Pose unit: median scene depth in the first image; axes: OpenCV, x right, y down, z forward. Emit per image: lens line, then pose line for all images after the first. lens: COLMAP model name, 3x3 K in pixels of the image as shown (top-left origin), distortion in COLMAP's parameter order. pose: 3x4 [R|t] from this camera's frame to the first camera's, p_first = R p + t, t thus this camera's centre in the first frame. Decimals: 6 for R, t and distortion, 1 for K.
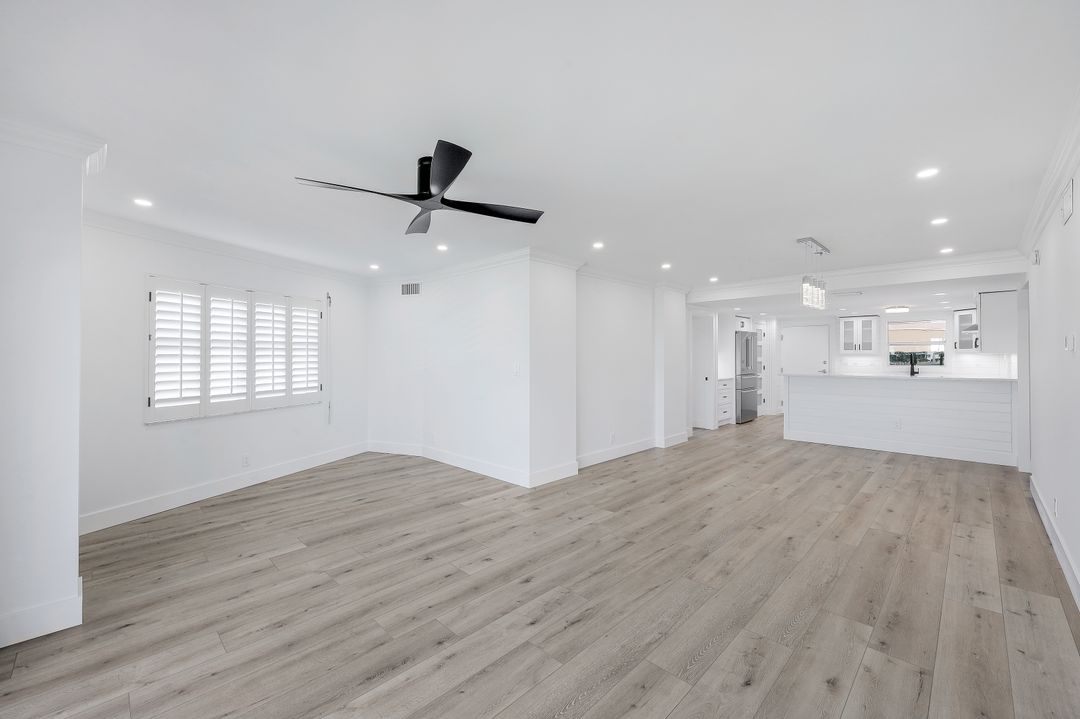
lens RADIAL K [[440.6, 0, 533.9], [0, 440.6, 352.7], [0, 0, 1]] dist [-0.002787, 0.000136]
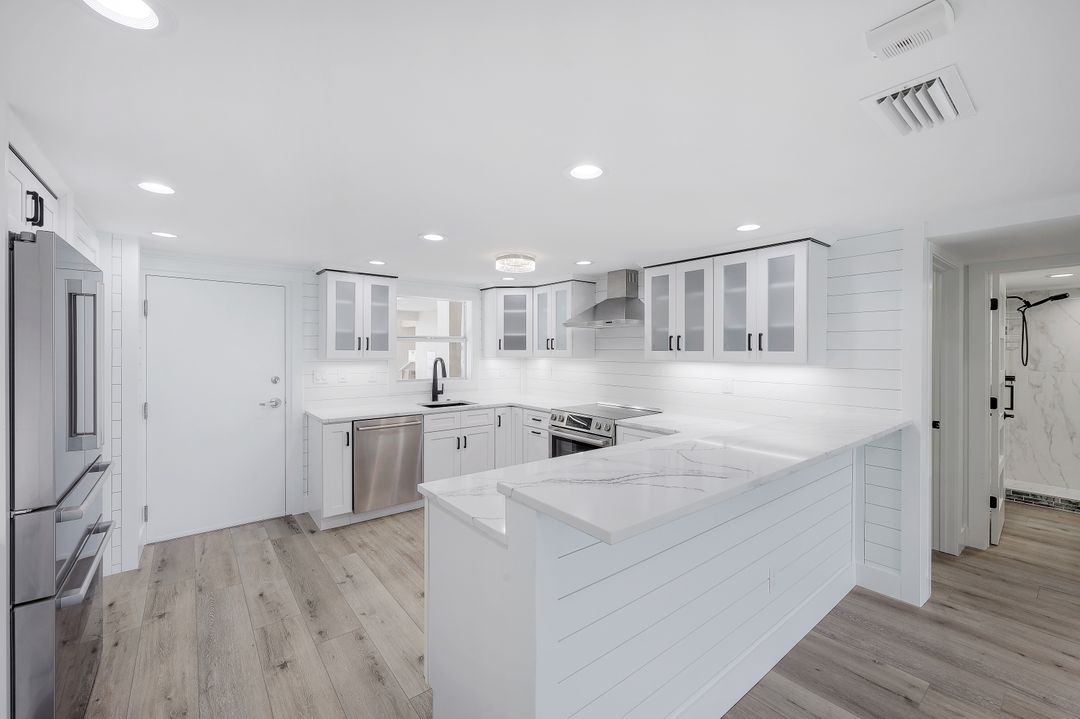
lens RADIAL K [[440.6, 0, 537.3], [0, 440.6, 355.2], [0, 0, 1]] dist [-0.002787, 0.000136]
pose [[0.118026, -0.010551, 0.992954, 0.319511], [-0.010798, 0.999871, 0.011908, -0.008483], [-0.992952, -0.012128, 0.117897, 0.779208]]
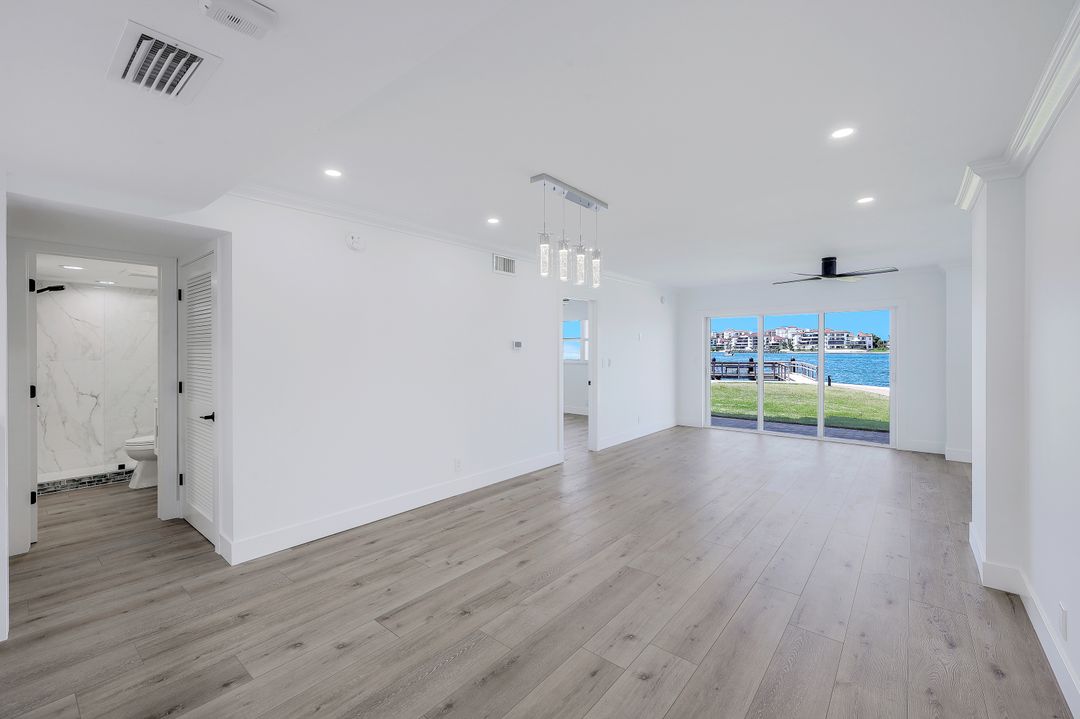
lens RADIAL K [[440.6, 0, 543.5], [0, 440.6, 353.2], [0, 0, 1]] dist [-0.002787, 0.000136]
pose [[-0.994740, 0.000234, -0.102428, 0.373625], [0.000280, 1.000000, -0.000434, 0.003642], [0.102428, -0.000460, -0.994740, 0.832821]]
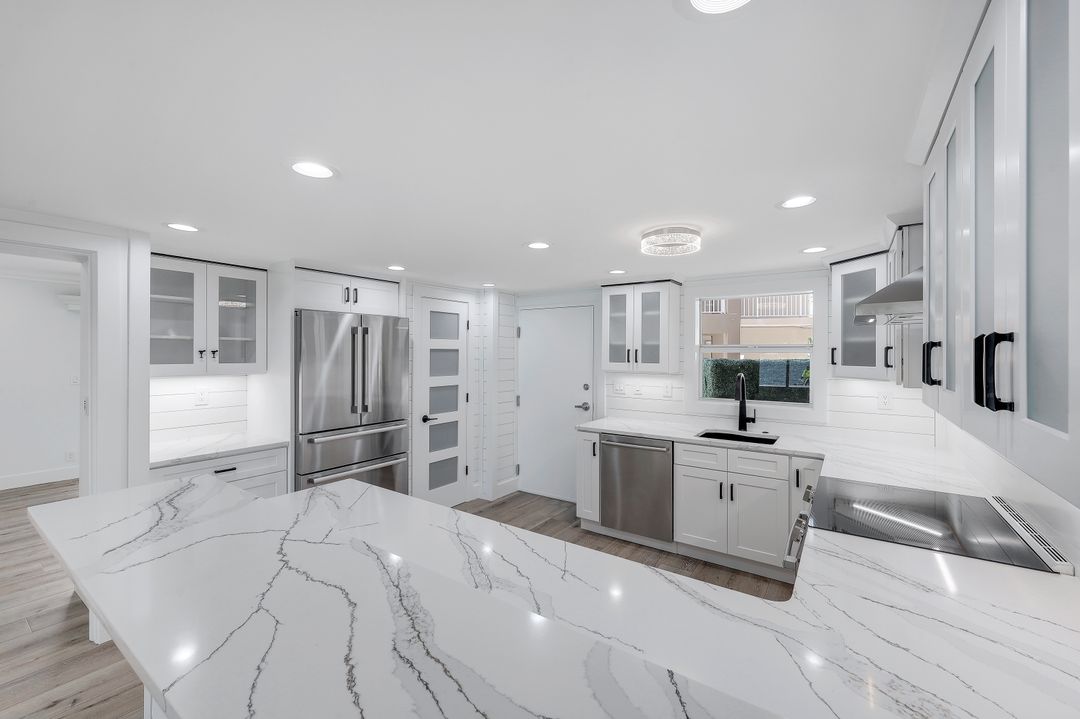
lens RADIAL K [[440.6, 0, 537.0], [0, 440.6, 352.7], [0, 0, 1]] dist [-0.002787, 0.000136]
pose [[0.985289, 0.004094, 0.170847, 0.574947], [-0.005697, 0.999944, 0.008889, -0.019190], [-0.170801, -0.009732, 0.985257, 0.599566]]
